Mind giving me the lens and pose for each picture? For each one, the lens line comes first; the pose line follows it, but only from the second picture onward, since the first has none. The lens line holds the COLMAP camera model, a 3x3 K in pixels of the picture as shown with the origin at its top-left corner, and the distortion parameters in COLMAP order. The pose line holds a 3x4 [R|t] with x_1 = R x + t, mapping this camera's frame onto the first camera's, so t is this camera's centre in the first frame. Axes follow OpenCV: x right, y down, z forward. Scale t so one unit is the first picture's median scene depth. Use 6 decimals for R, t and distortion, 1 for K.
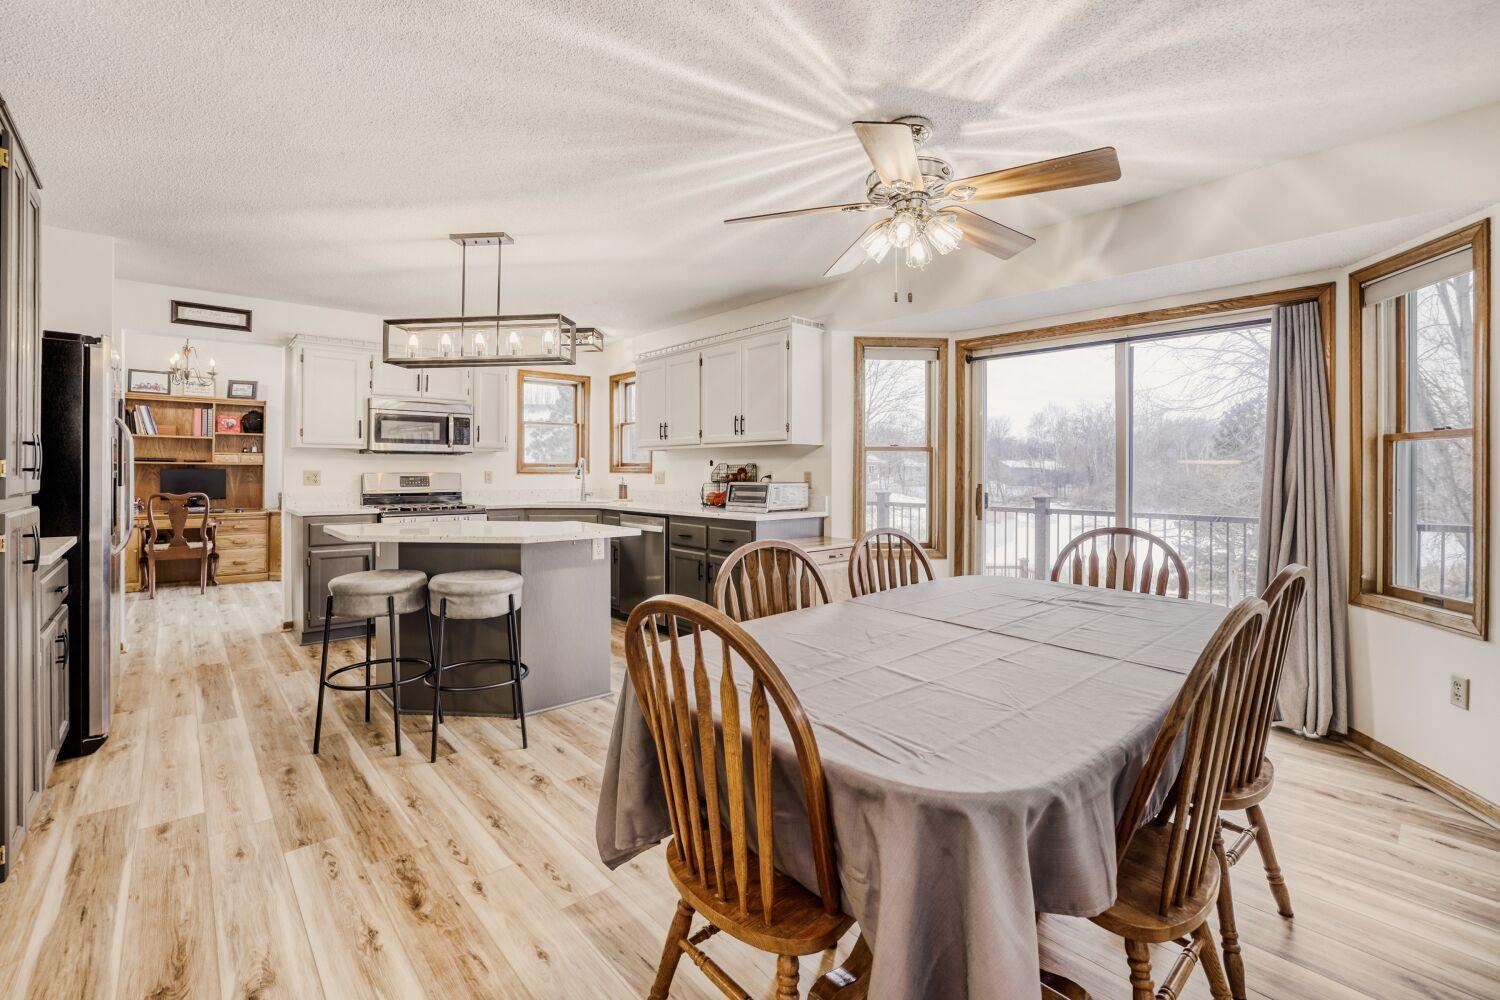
lens RADIAL K [[640.9, 0, 745.1], [0, 640.9, 472.8], [0, 0, 1]] dist [-0.023201, 0.000314]
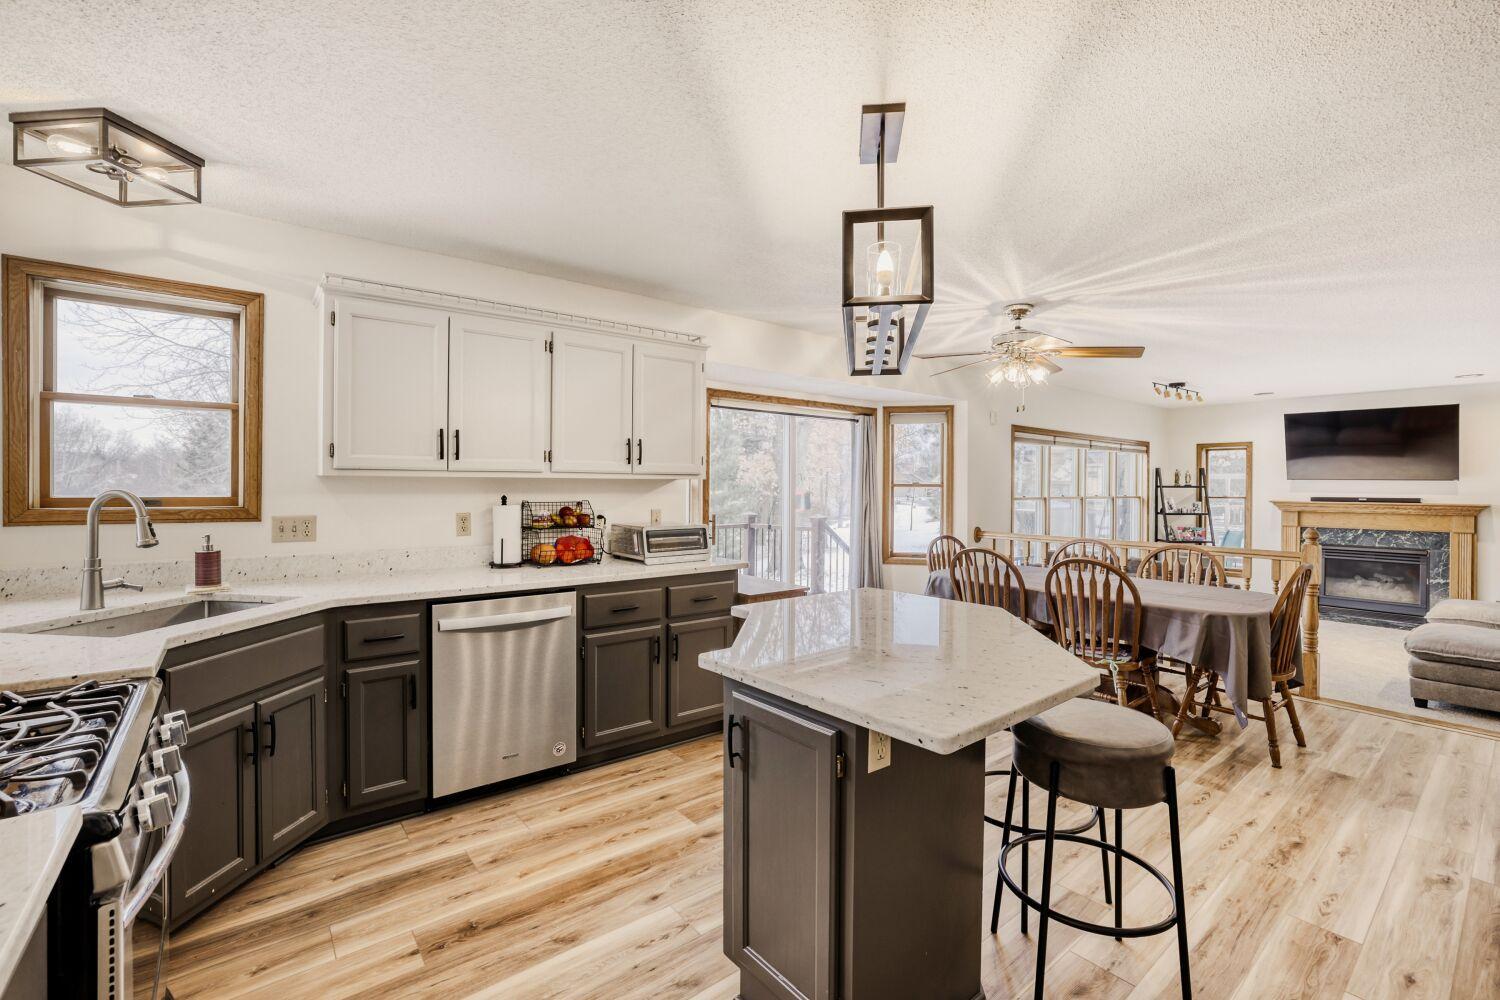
lens RADIAL K [[649.7, 0, 717.9], [0, 649.7, 488.5], [0, 0, 1]] dist [-0.041112, 0.009635]
pose [[0.084973, -0.012748, 0.996302, -0.676738], [-0.004568, 0.999903, 0.013184, -0.035735], [-0.996373, -0.005672, 0.084906, 0.733412]]
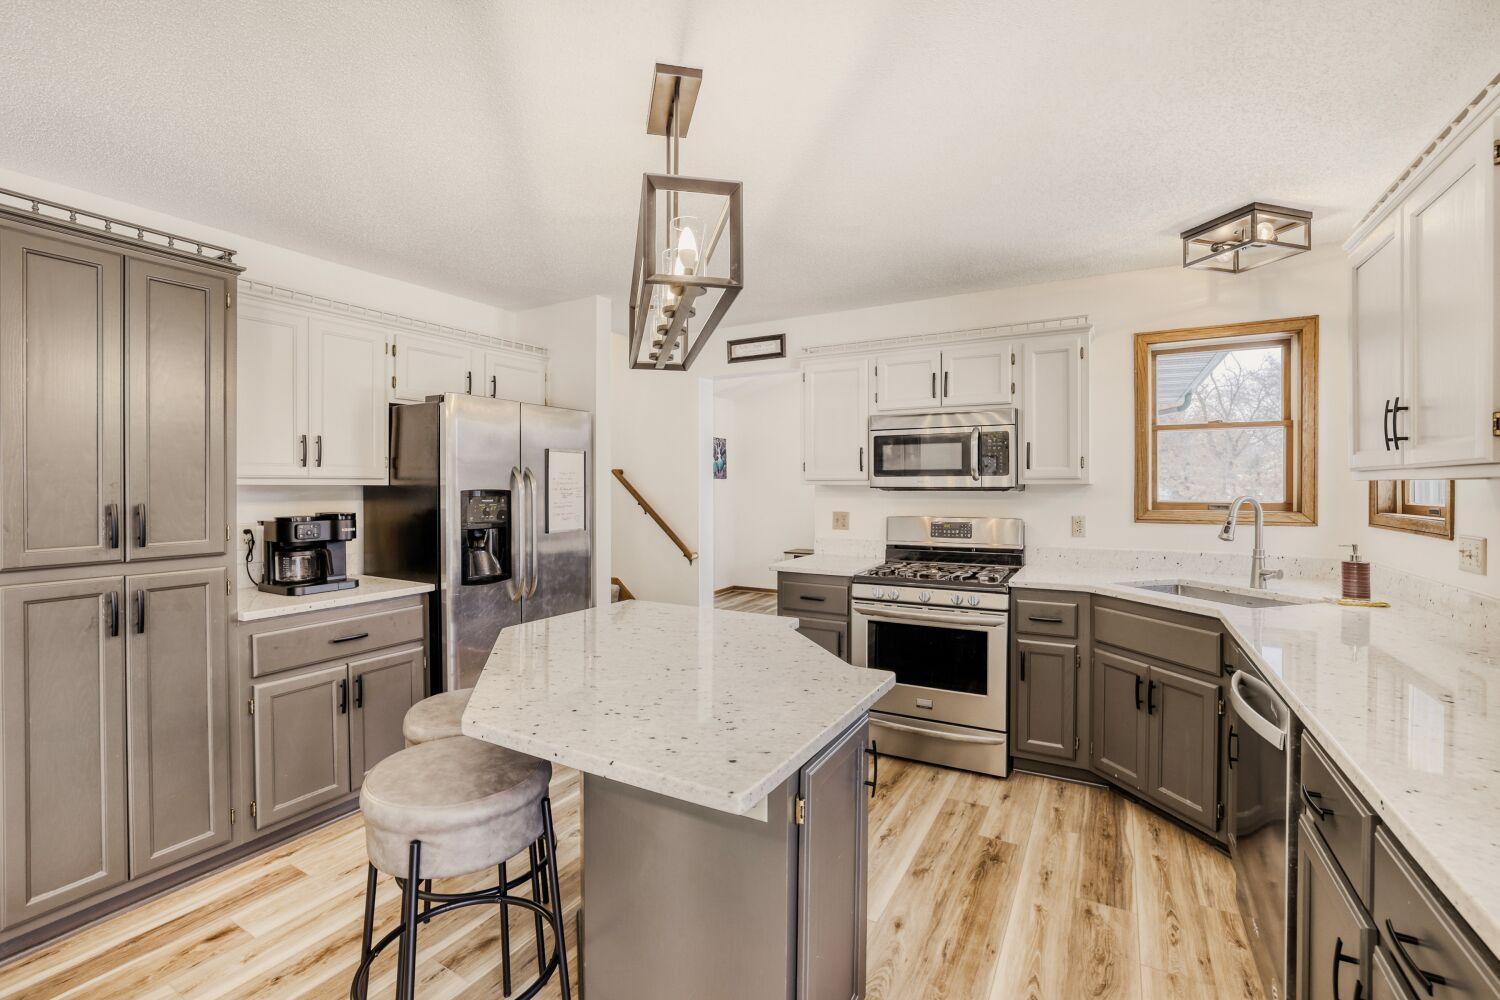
lens RADIAL K [[651.9, 0, 744.7], [0, 651.9, 485.7], [0, 0, 1]] dist [-0.024198, 0.000234]
pose [[0.321639, -0.005937, -0.946844, 0.075009], [-0.002103, 0.999973, -0.006984, -0.030002], [0.946860, 0.004237, 0.321618, 0.591925]]
